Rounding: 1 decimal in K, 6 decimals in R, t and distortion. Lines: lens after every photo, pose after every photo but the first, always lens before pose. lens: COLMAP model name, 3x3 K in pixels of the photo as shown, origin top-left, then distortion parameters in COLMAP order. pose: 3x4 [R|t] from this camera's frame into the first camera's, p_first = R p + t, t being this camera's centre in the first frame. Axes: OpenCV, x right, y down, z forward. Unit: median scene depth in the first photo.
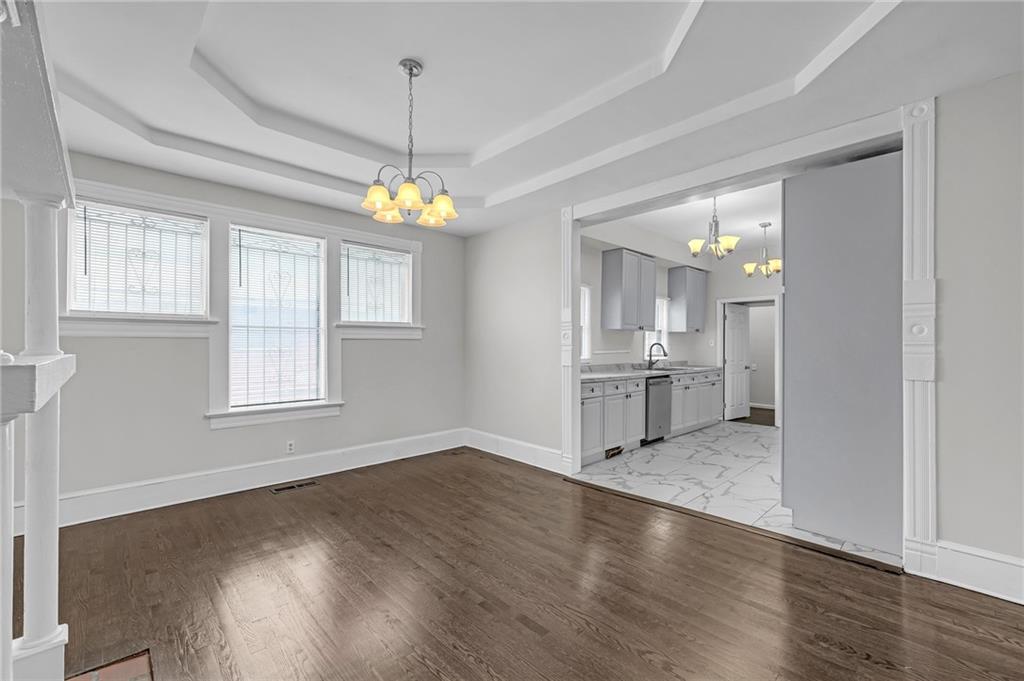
lens RADIAL K [[444.8, 0, 505.1], [0, 444.8, 347.6], [0, 0, 1]] dist [-0.001800, 0.000224]
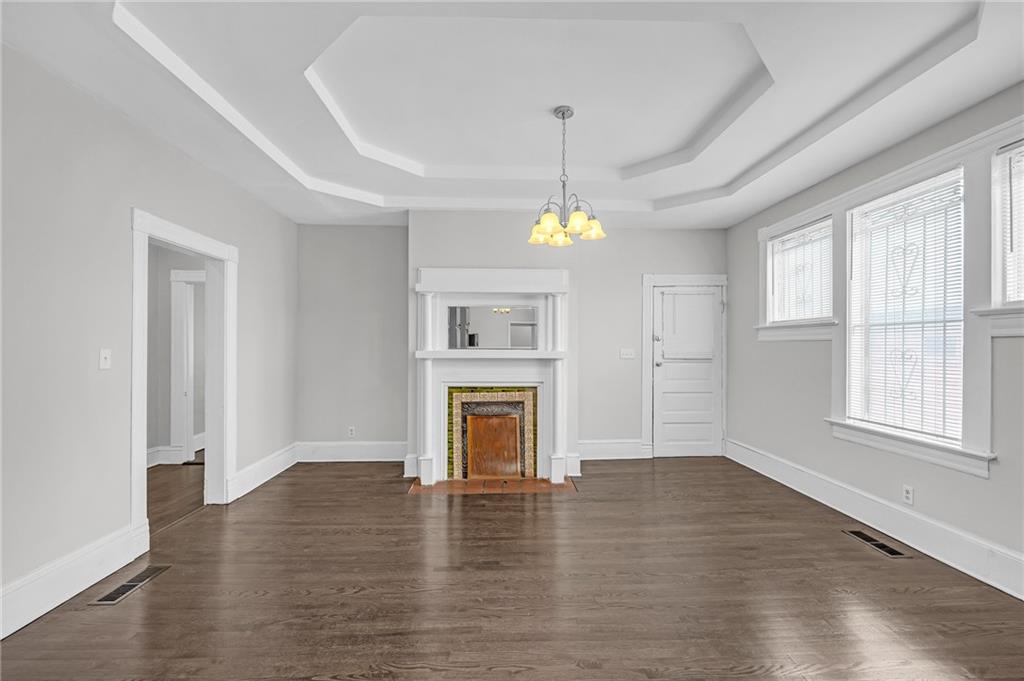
lens RADIAL K [[444.8, 0, 513.8], [0, 444.8, 342.6], [0, 0, 1]] dist [-0.001800, 0.000224]
pose [[-0.665324, -0.003194, -0.746548, 0.498367], [-0.001997, 0.999995, -0.002499, -0.012309], [0.746552, -0.000172, -0.665327, 1.114131]]
